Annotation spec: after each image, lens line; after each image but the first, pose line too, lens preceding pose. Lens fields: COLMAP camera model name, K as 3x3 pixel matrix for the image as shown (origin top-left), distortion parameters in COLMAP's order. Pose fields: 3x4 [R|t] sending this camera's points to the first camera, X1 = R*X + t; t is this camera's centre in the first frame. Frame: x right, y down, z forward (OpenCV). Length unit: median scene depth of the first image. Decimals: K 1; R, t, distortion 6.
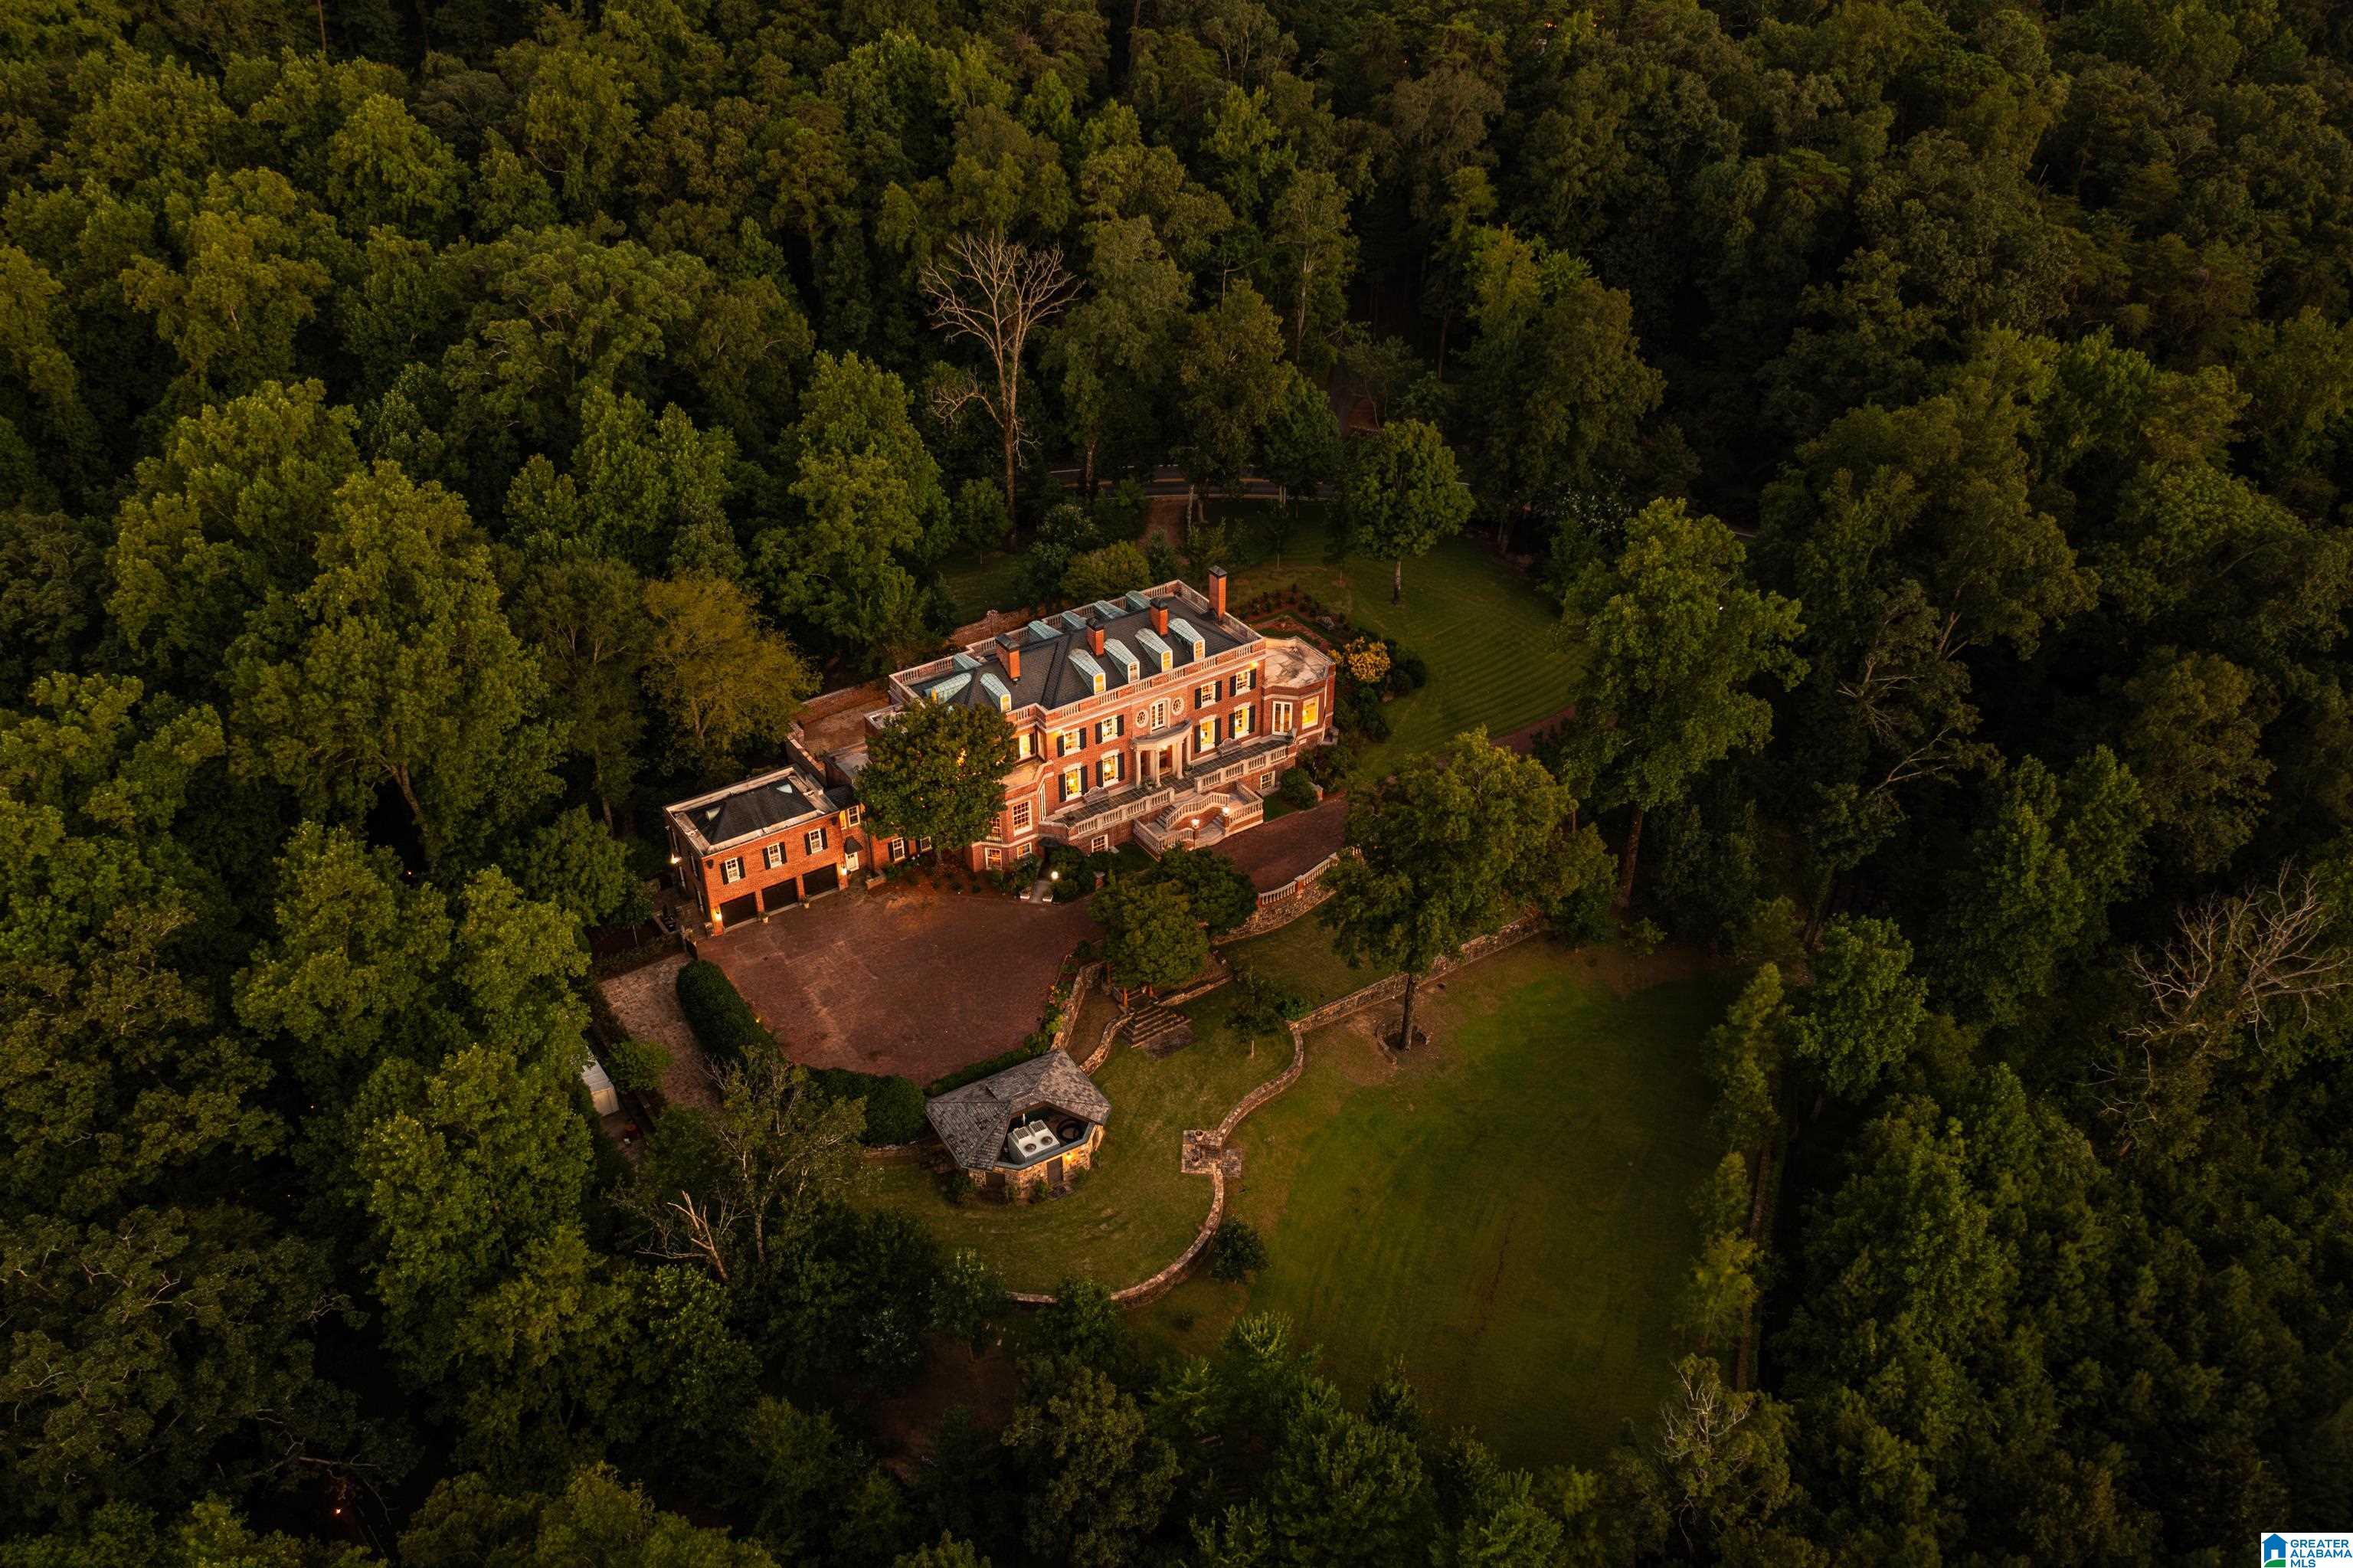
lens RADIAL K [[1842.2, 0, 1176.5], [0, 1842.2, 784.0], [0, 0, 1]] dist [-0.010916, -0.005269]
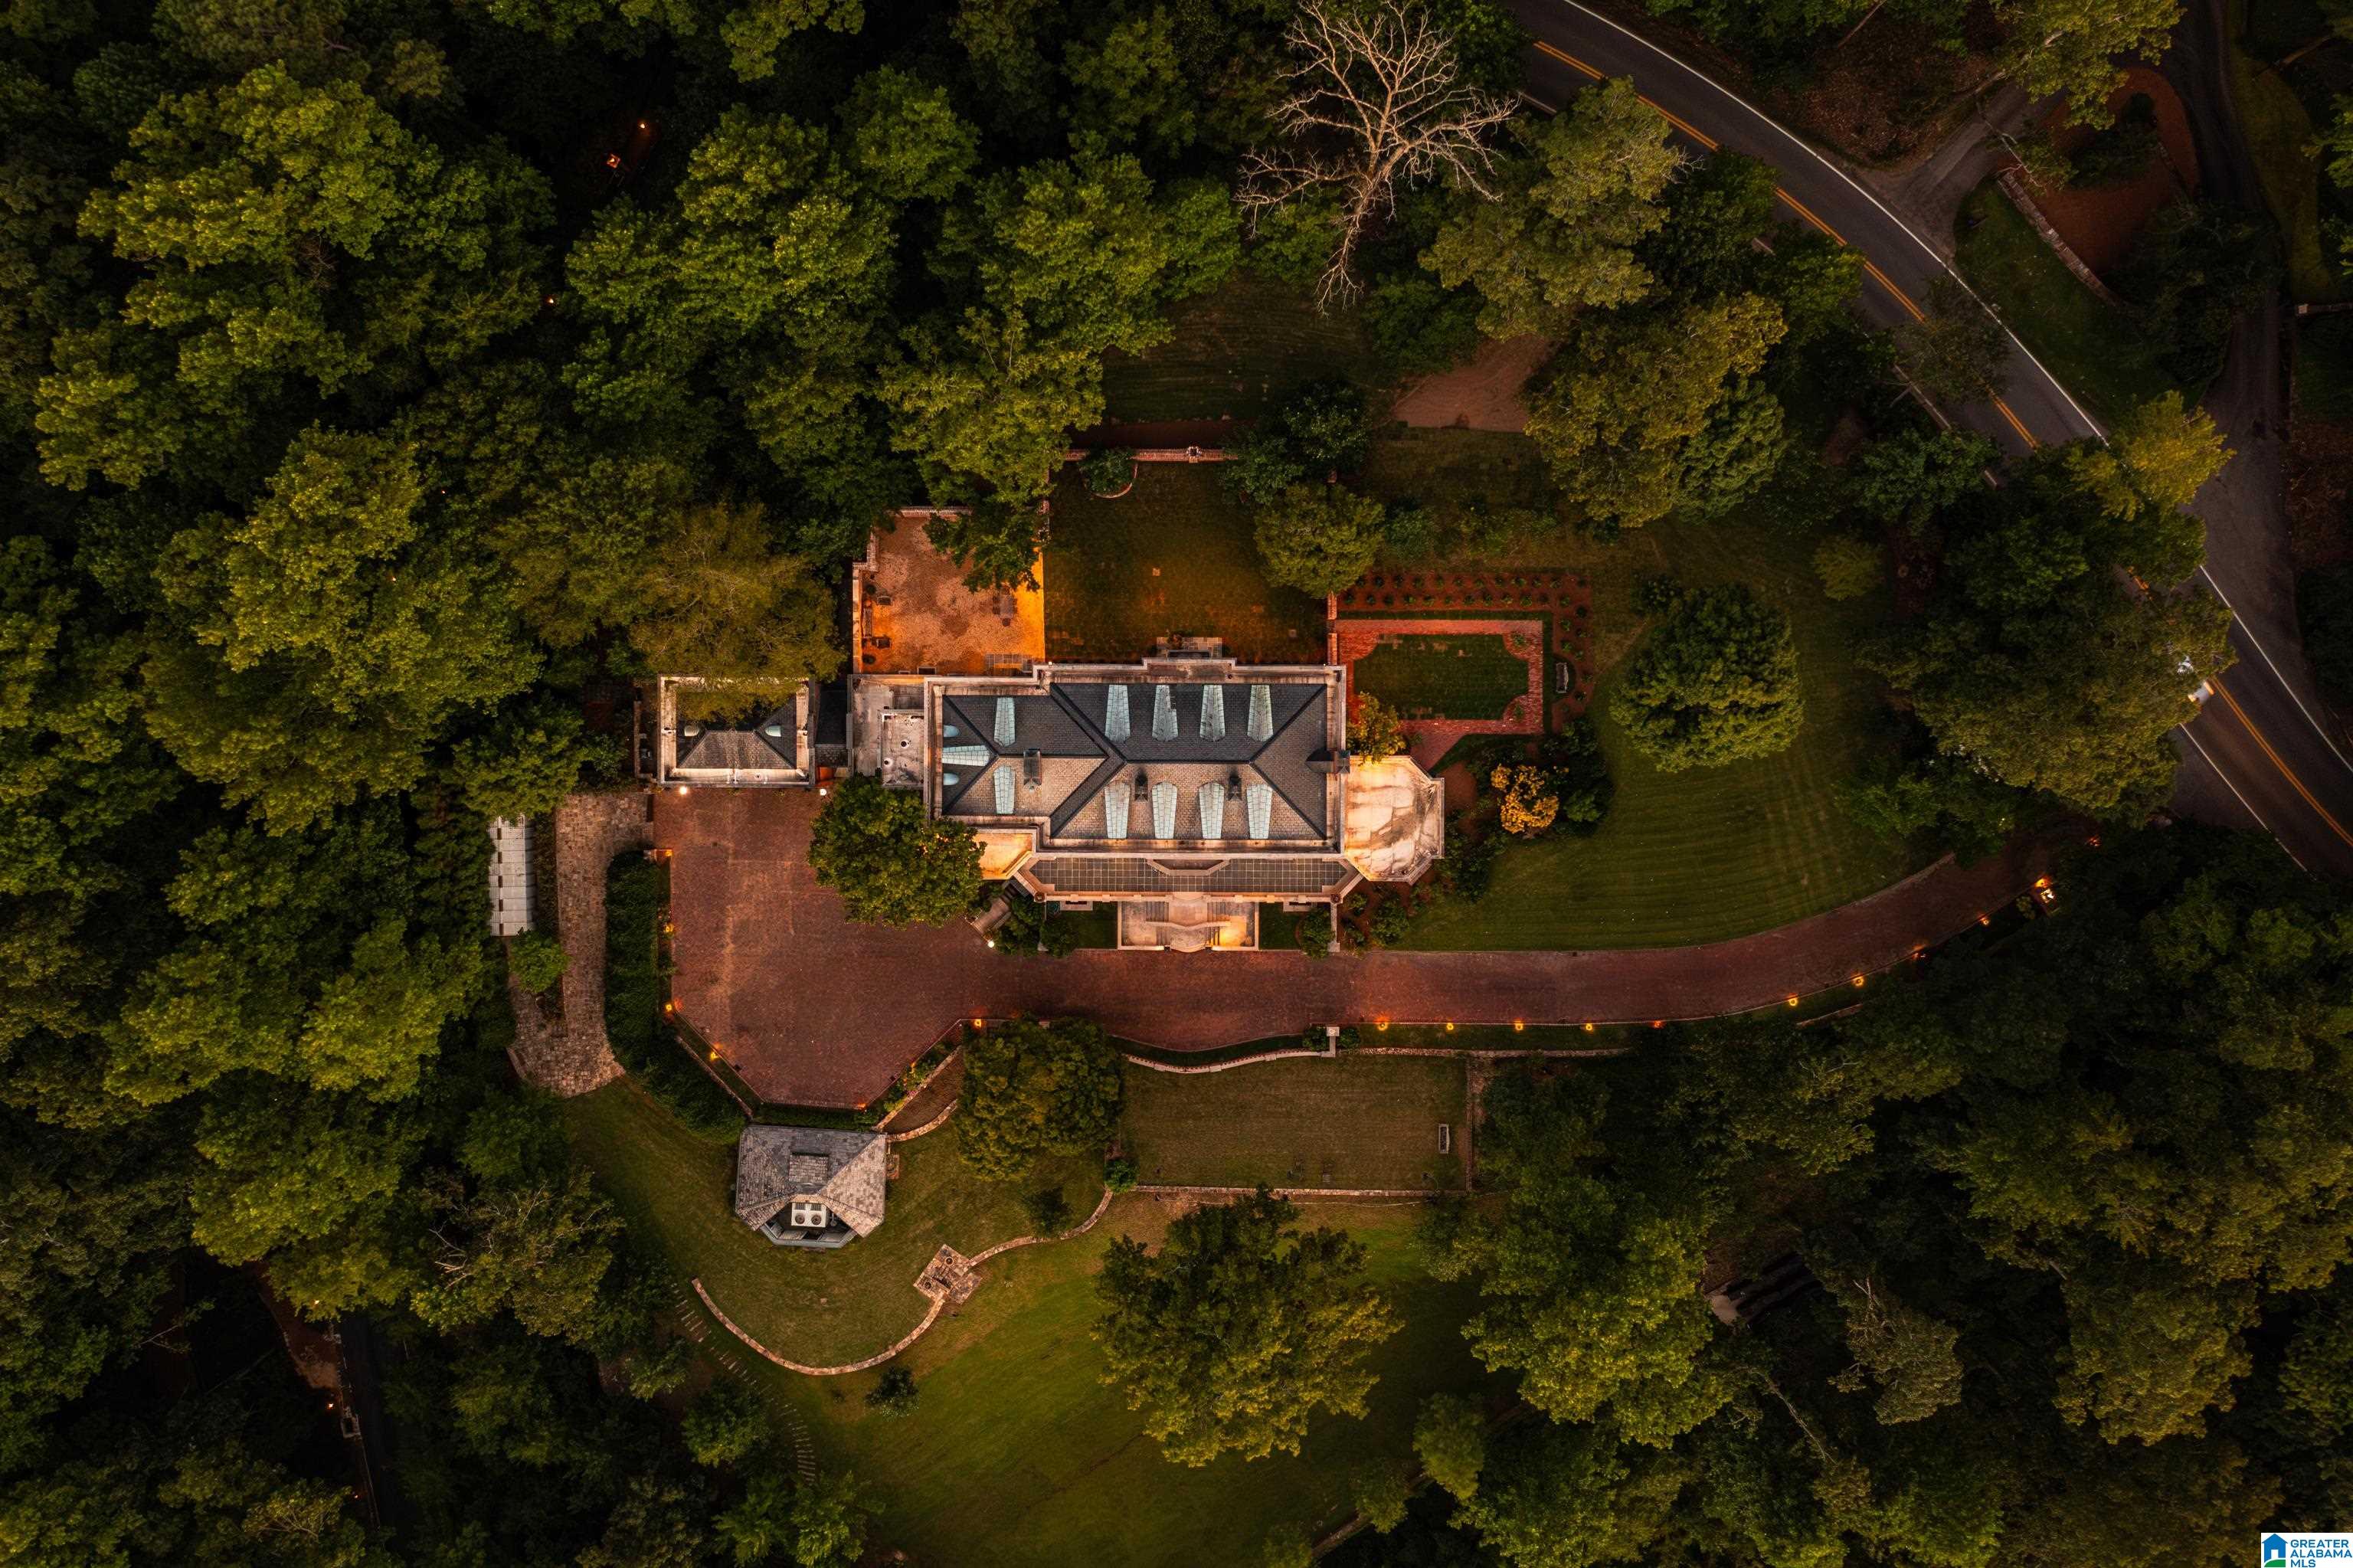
lens RADIAL K [[1850.6, 0, 1182.8], [0, 1850.6, 792.4], [0, 0, 1]] dist [-0.010187, -0.000730]
pose [[0.824613, 0.565688, 0.003173, -0.030541], [-0.304318, 0.438867, 0.845451, -0.802535], [0.476869, -0.698135, 0.534044, 0.571497]]
